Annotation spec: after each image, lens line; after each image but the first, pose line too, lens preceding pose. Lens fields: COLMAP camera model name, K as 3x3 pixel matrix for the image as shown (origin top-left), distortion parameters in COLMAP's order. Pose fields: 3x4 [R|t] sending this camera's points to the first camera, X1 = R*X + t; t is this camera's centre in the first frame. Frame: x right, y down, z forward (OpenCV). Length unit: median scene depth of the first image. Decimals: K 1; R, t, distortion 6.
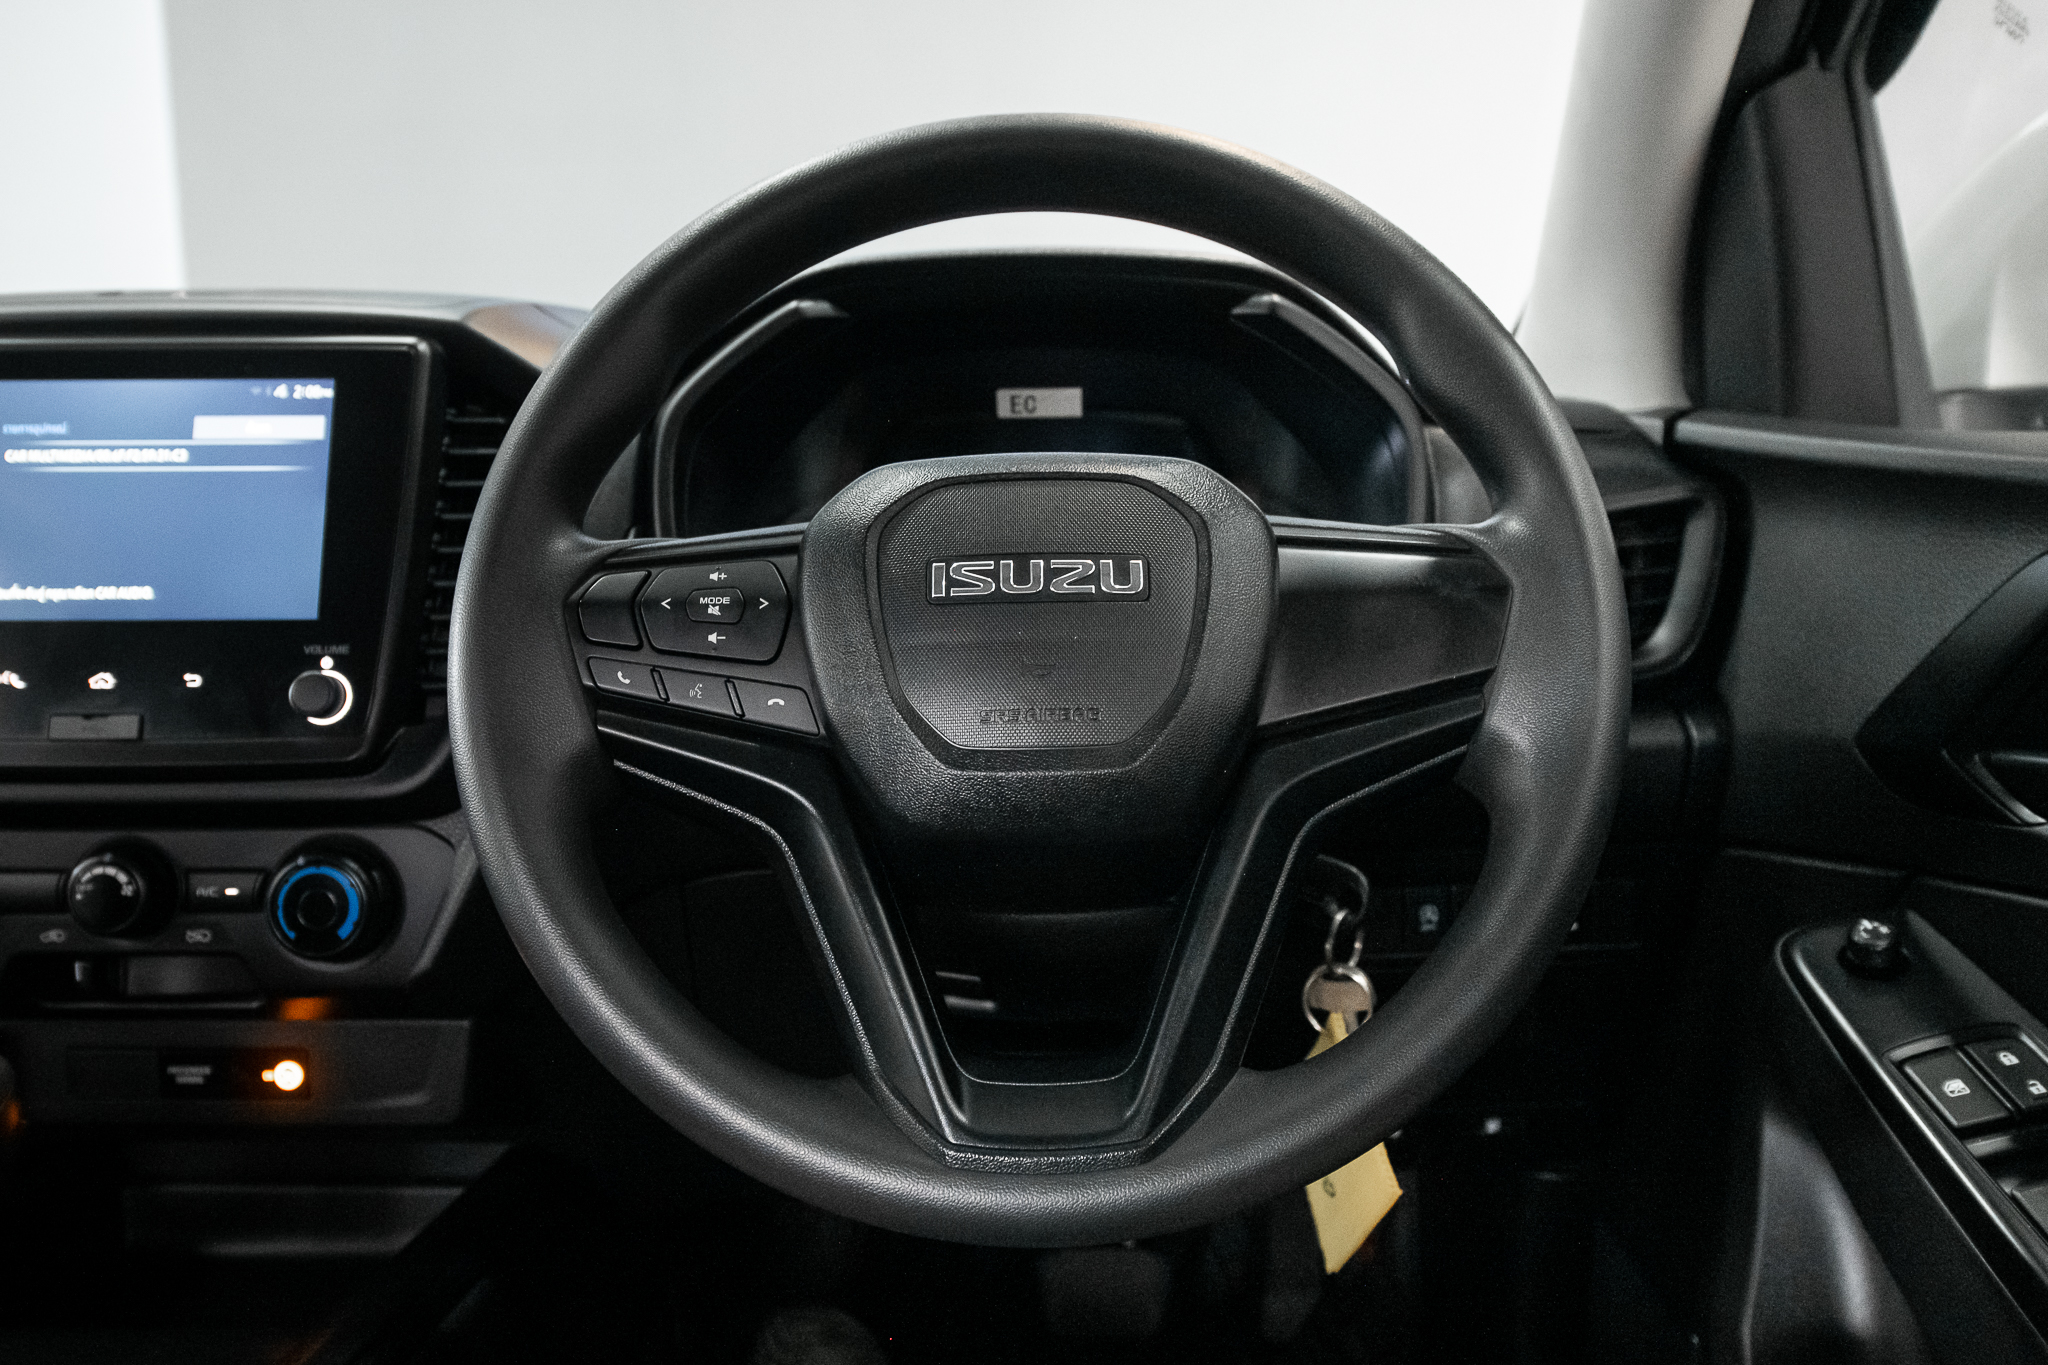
lens RADIAL K [[1421.7, 0, 1024.8], [0, 1421.7, 683.9], [0, 0, 1]] dist [-0.037876, -0.001920]
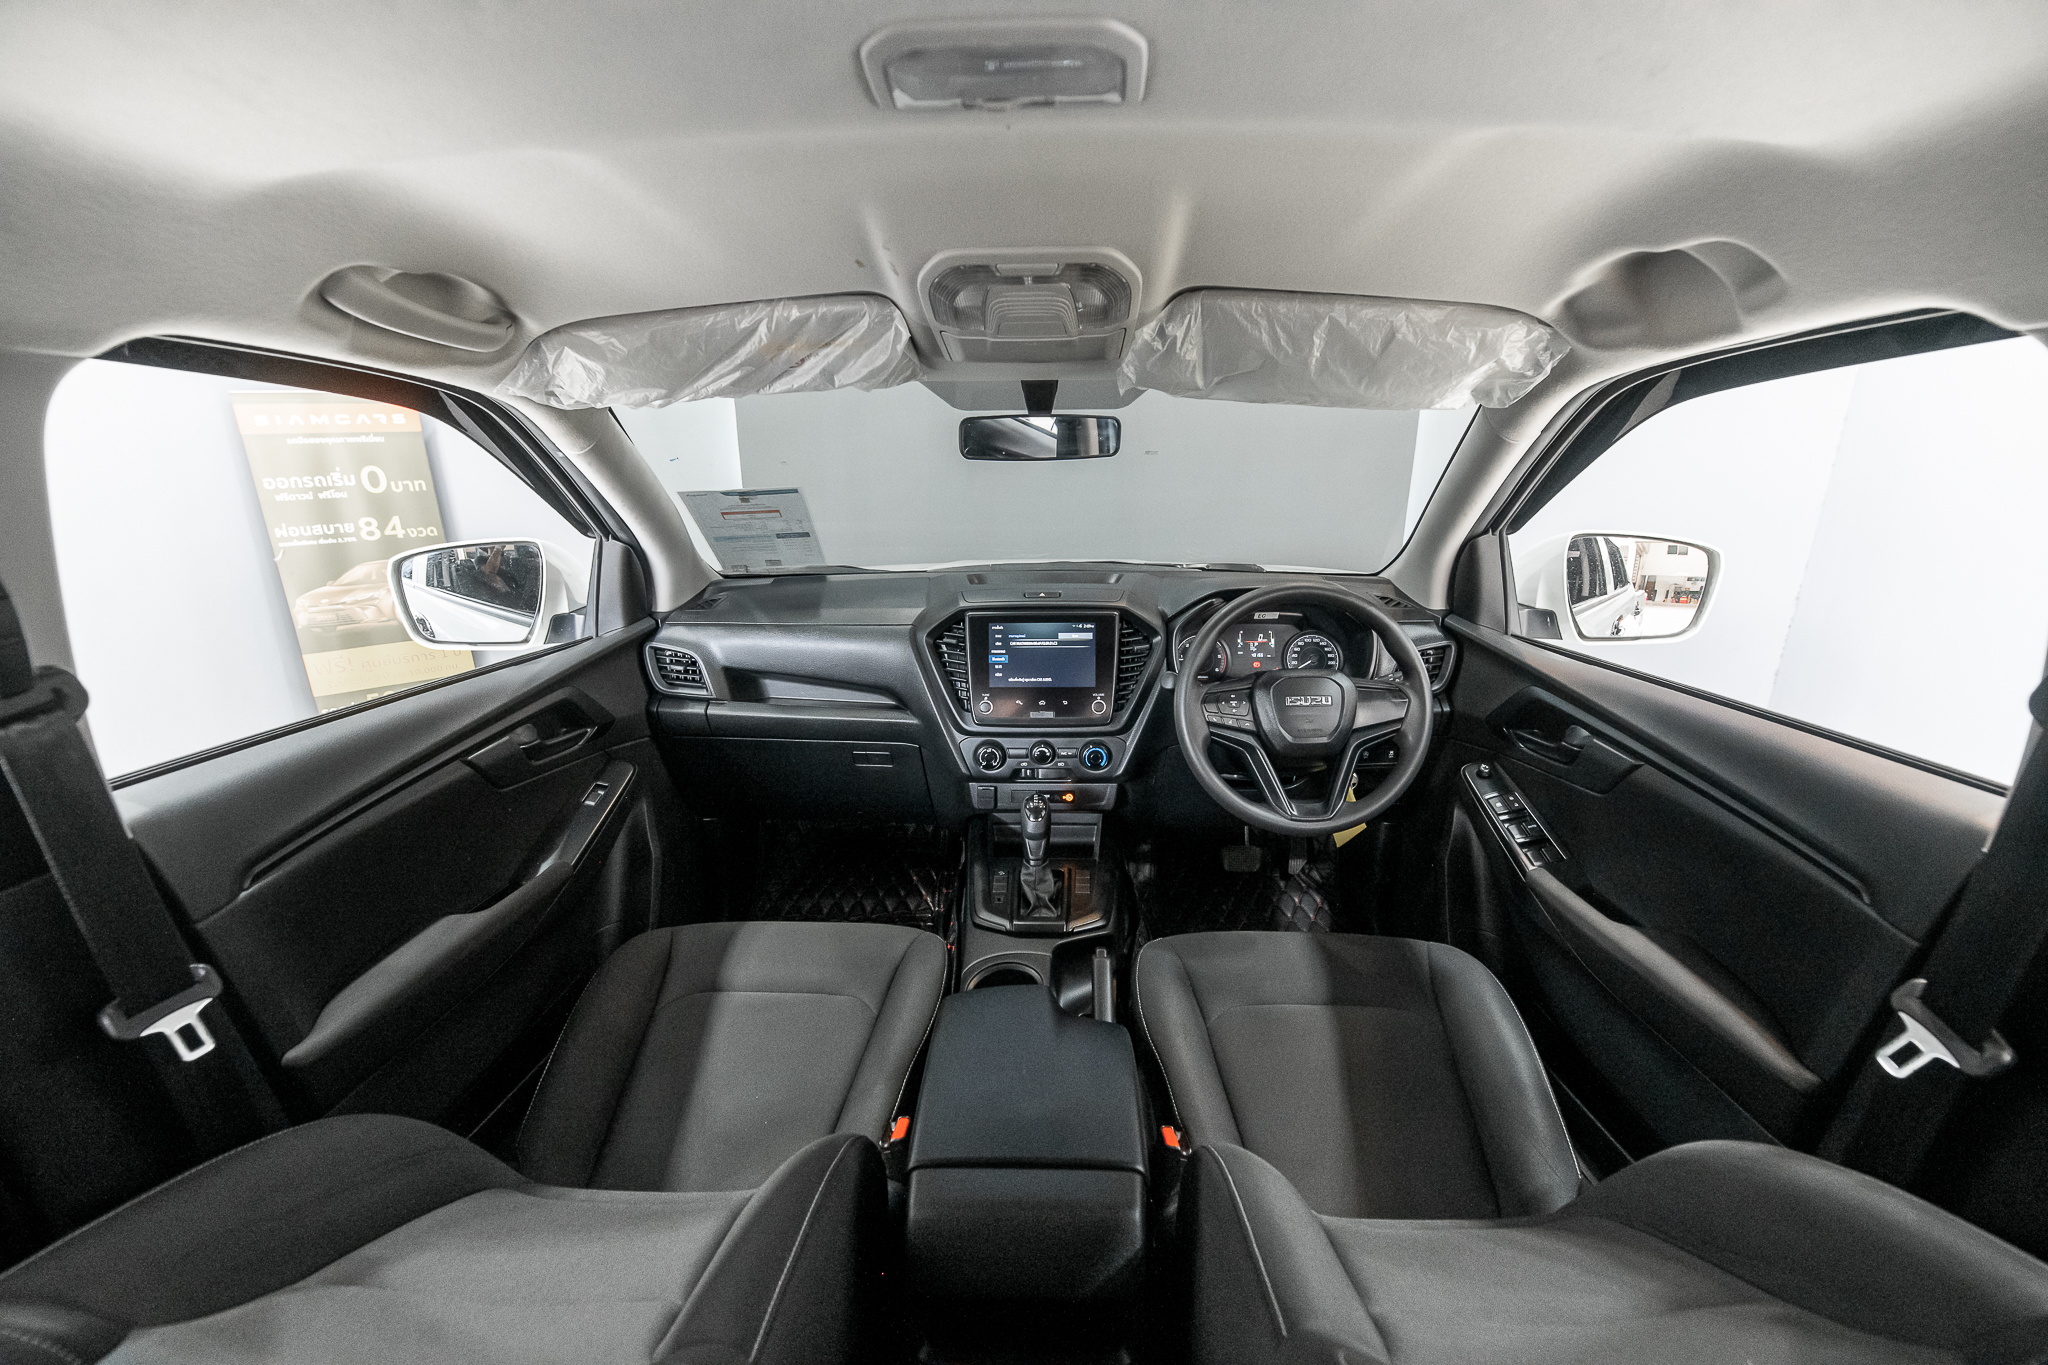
lens RADIAL K [[864.3, 0, 1026.7], [0, 864.3, 673.0], [0, 0, 1]] dist [-0.002328, -0.000192]
pose [[0.999764, 0.000289, -0.021706, -0.654357], [0.002829, 0.989650, 0.143473, -0.441391], [0.021523, -0.143500, 0.989416, -1.430400]]
